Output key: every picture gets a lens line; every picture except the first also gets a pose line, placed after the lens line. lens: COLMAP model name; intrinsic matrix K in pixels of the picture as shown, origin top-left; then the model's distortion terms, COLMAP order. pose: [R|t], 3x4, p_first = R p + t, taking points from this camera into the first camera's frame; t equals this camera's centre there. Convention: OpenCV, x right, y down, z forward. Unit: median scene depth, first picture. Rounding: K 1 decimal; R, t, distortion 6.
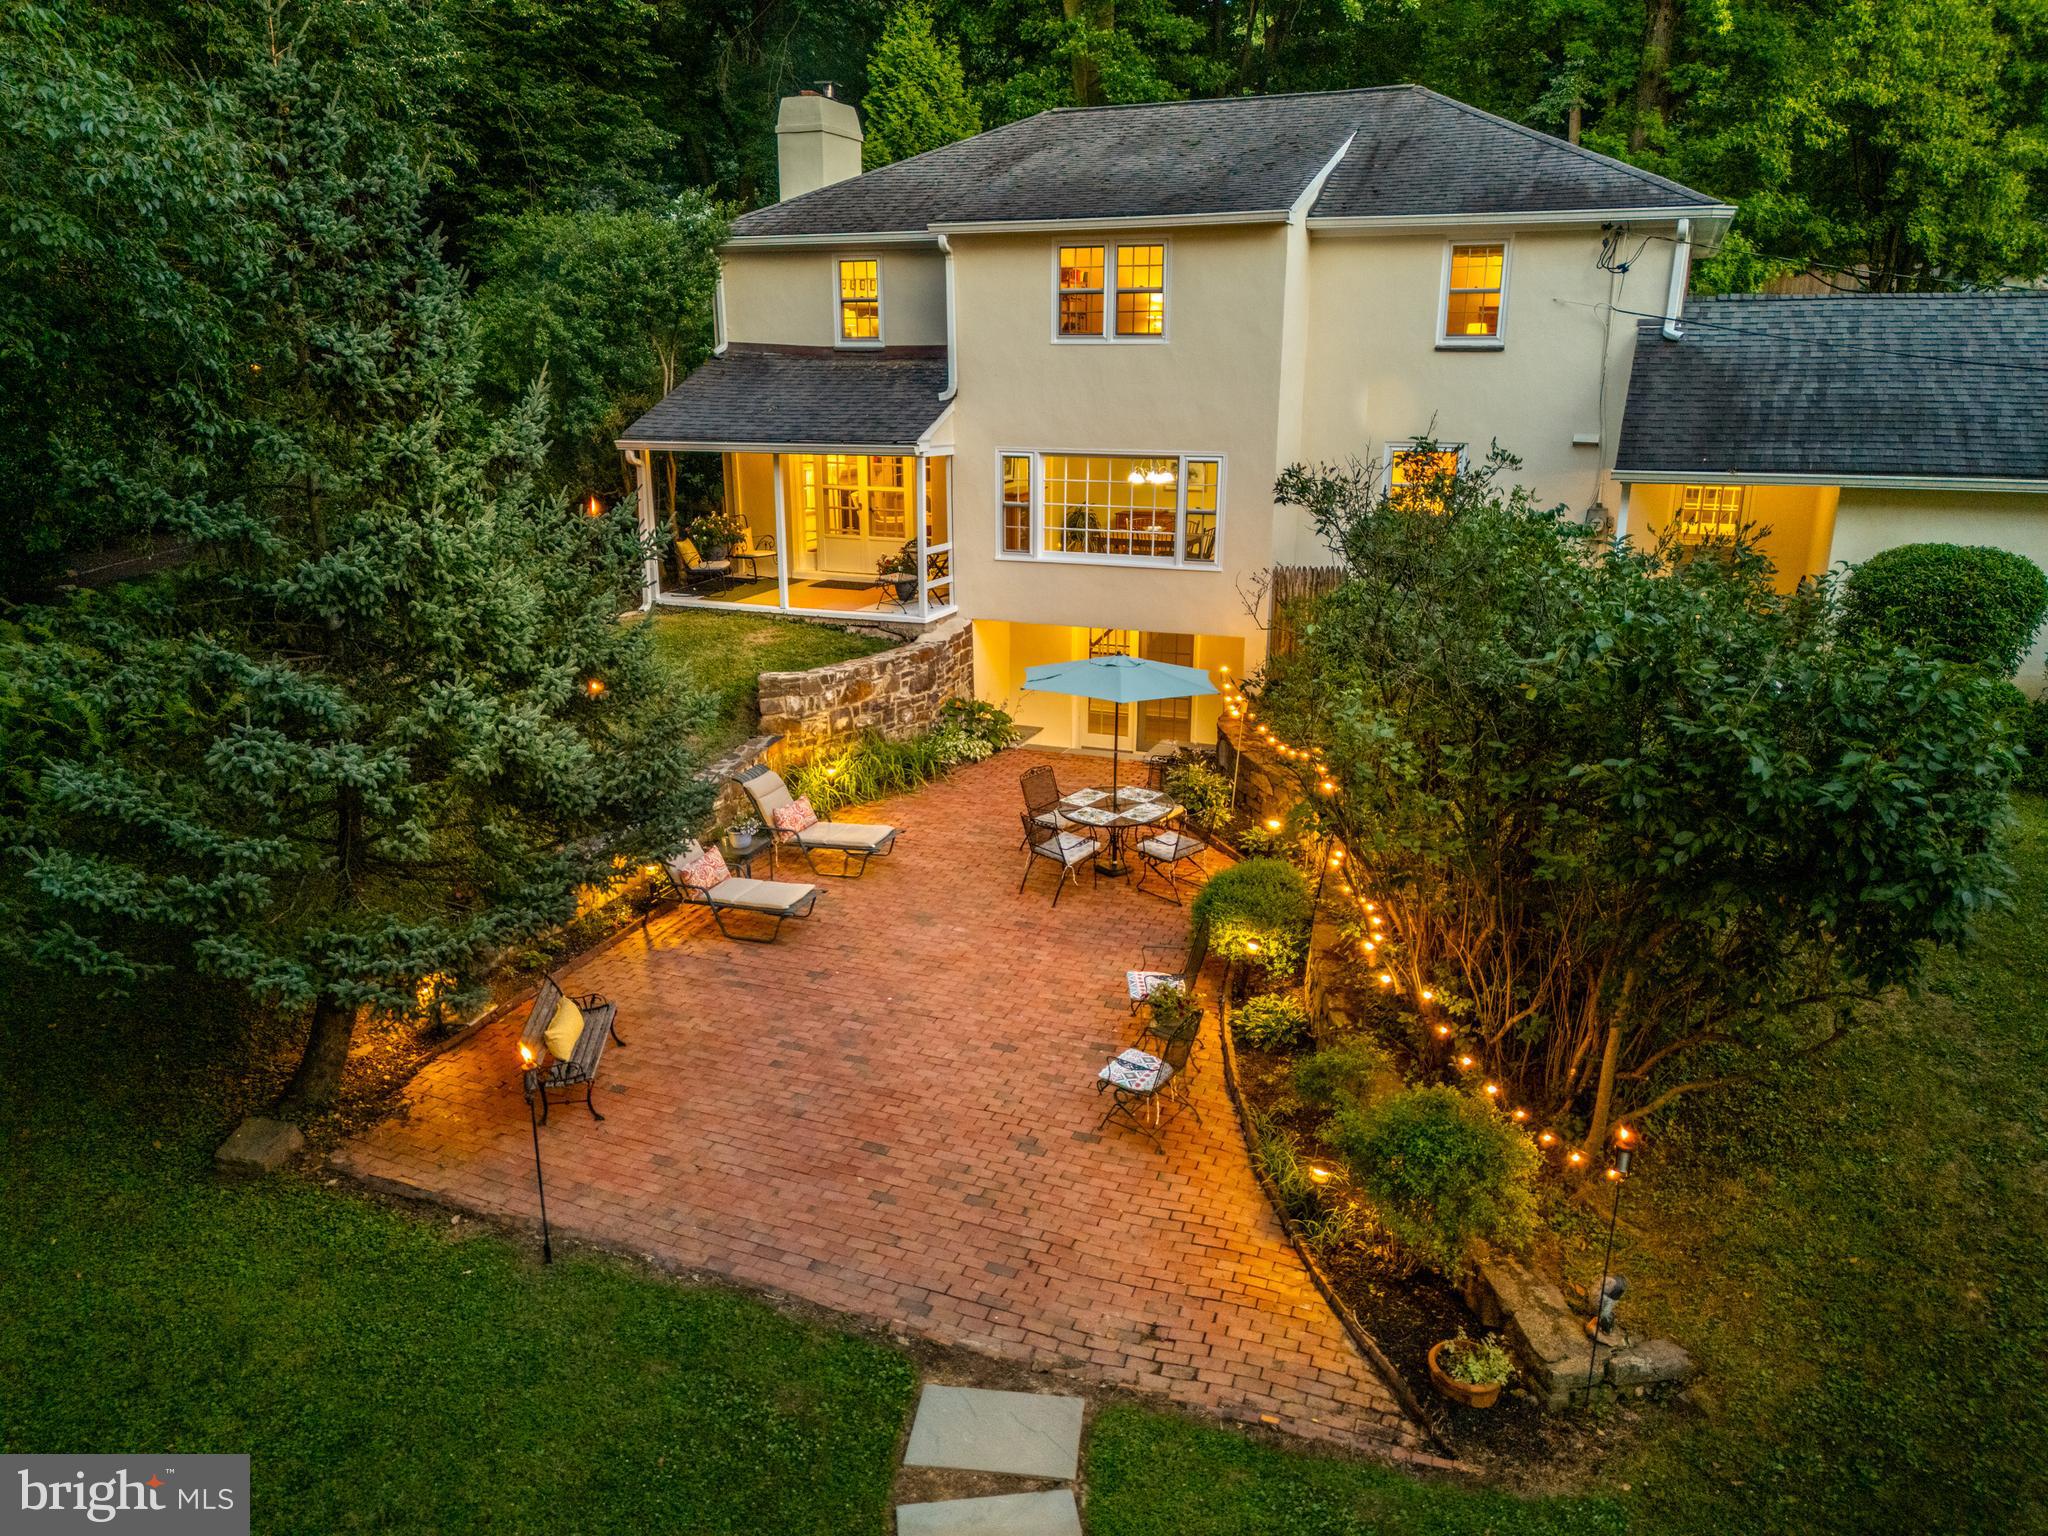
lens RADIAL K [[1431.3, 0, 982.2], [0, 1431.3, 769.9], [0, 0, 1]] dist [0.115583, -0.175765]
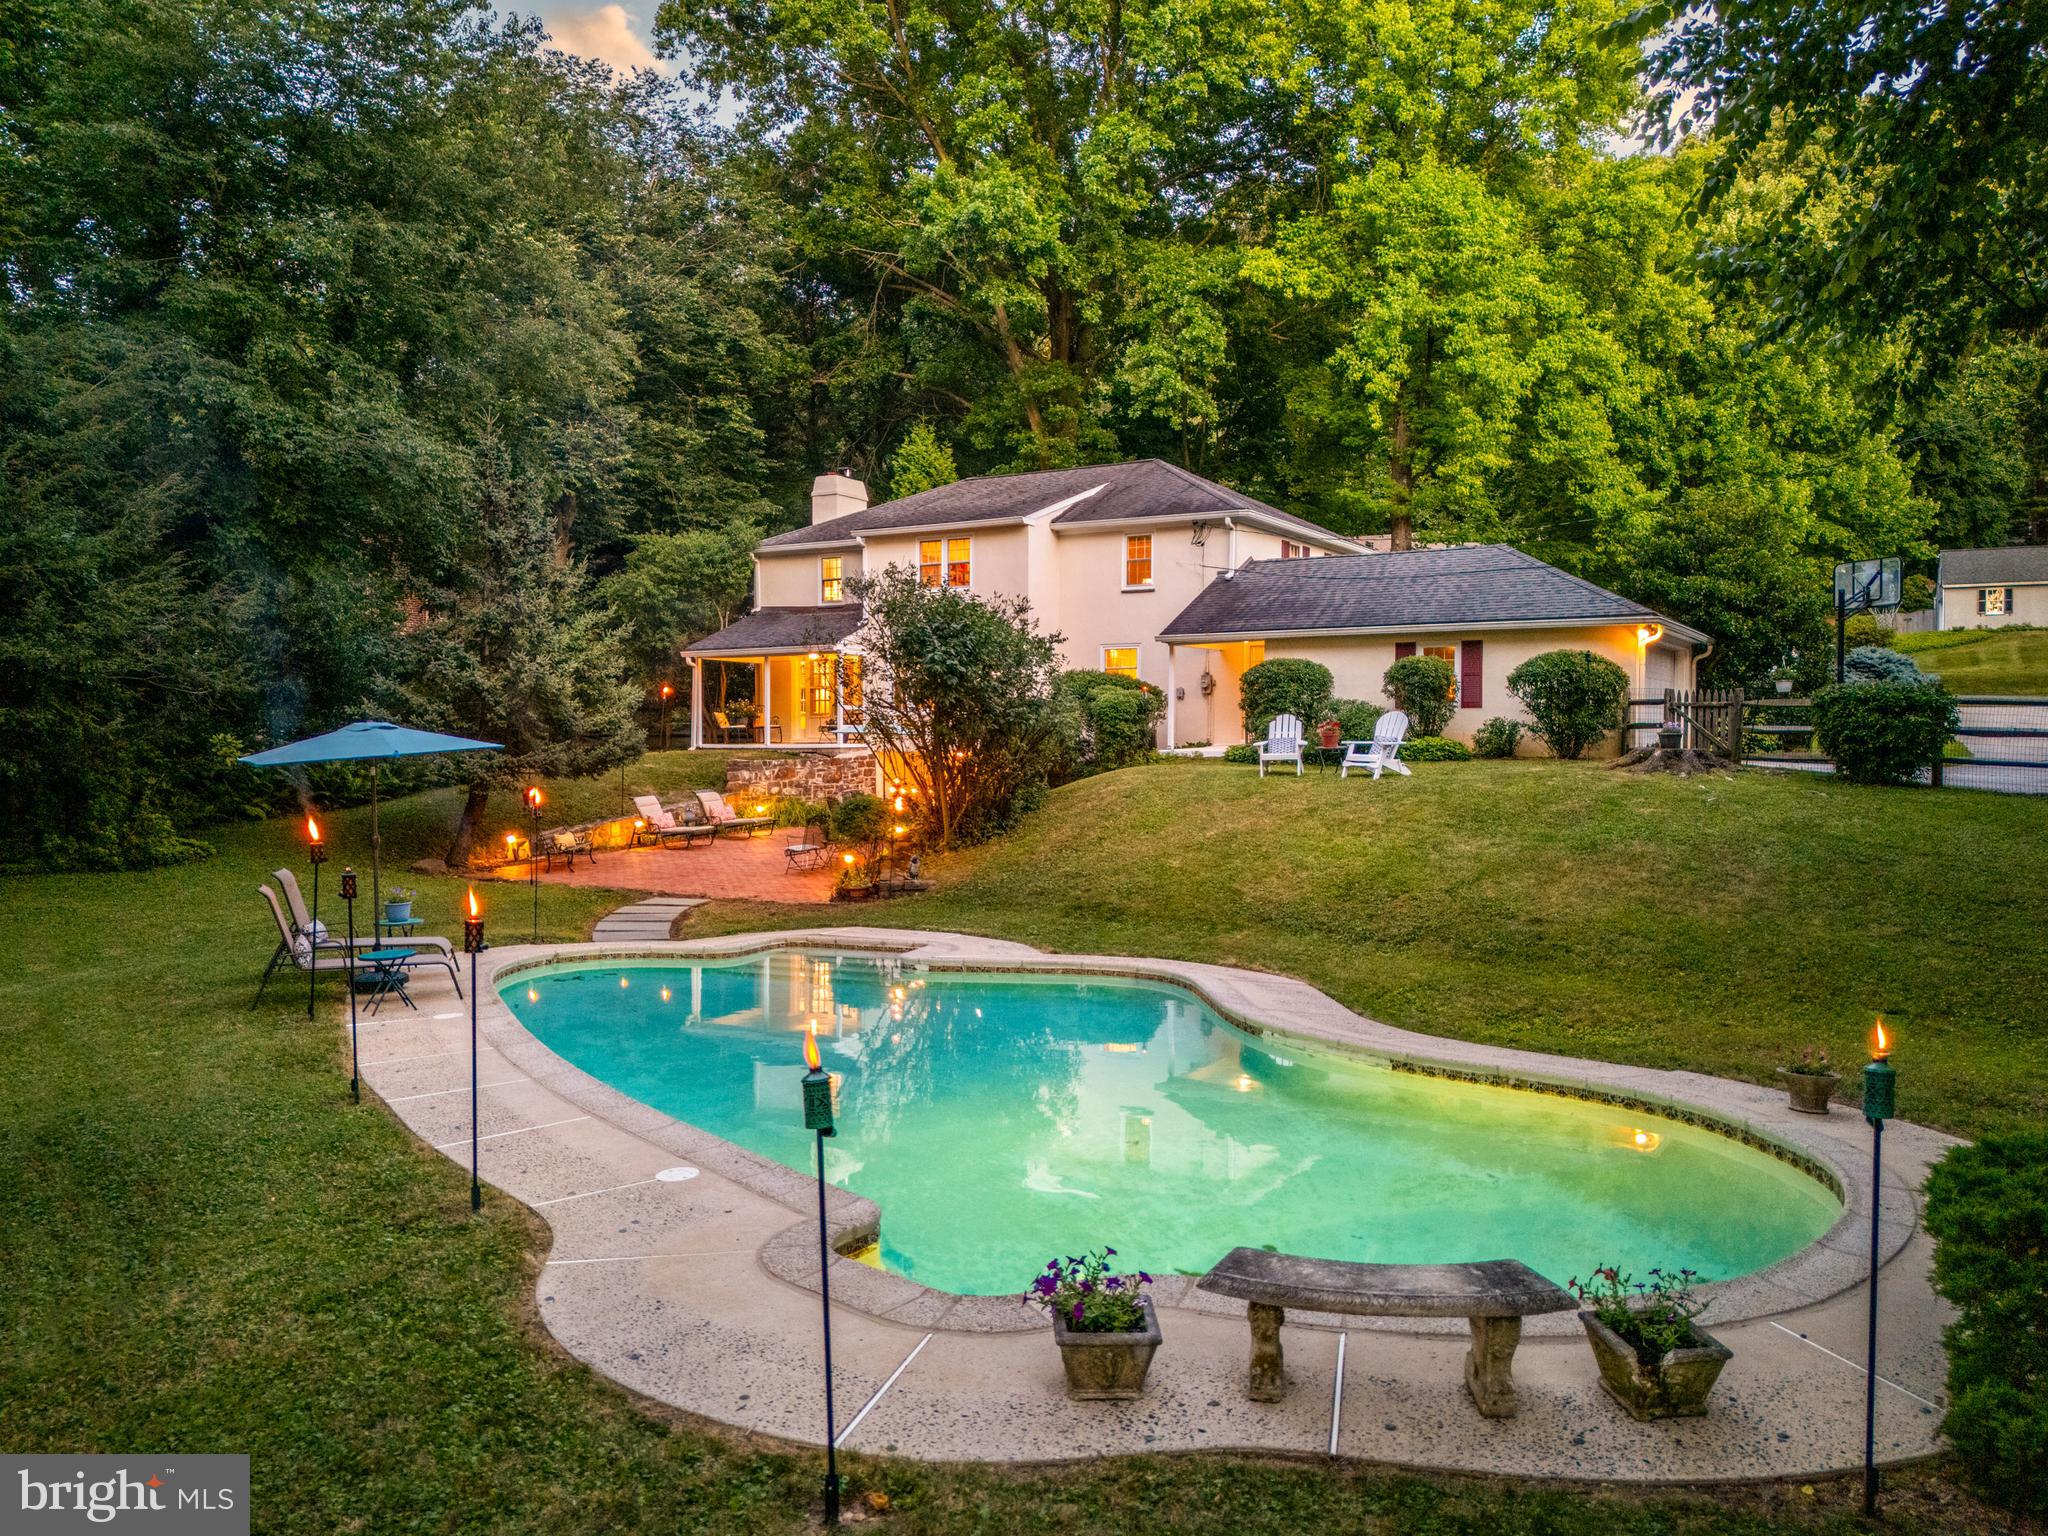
lens RADIAL K [[1427.8, 0, 1024.0], [0, 1427.8, 768.0], [0, 0, 1]] dist [0.003843, 0.000784]
pose [[0.992524, 0.004971, -0.121947, 0.366783], [-0.035672, 0.967355, -0.250900, 0.324115], [0.116719, 0.253375, 0.960301, -0.567082]]
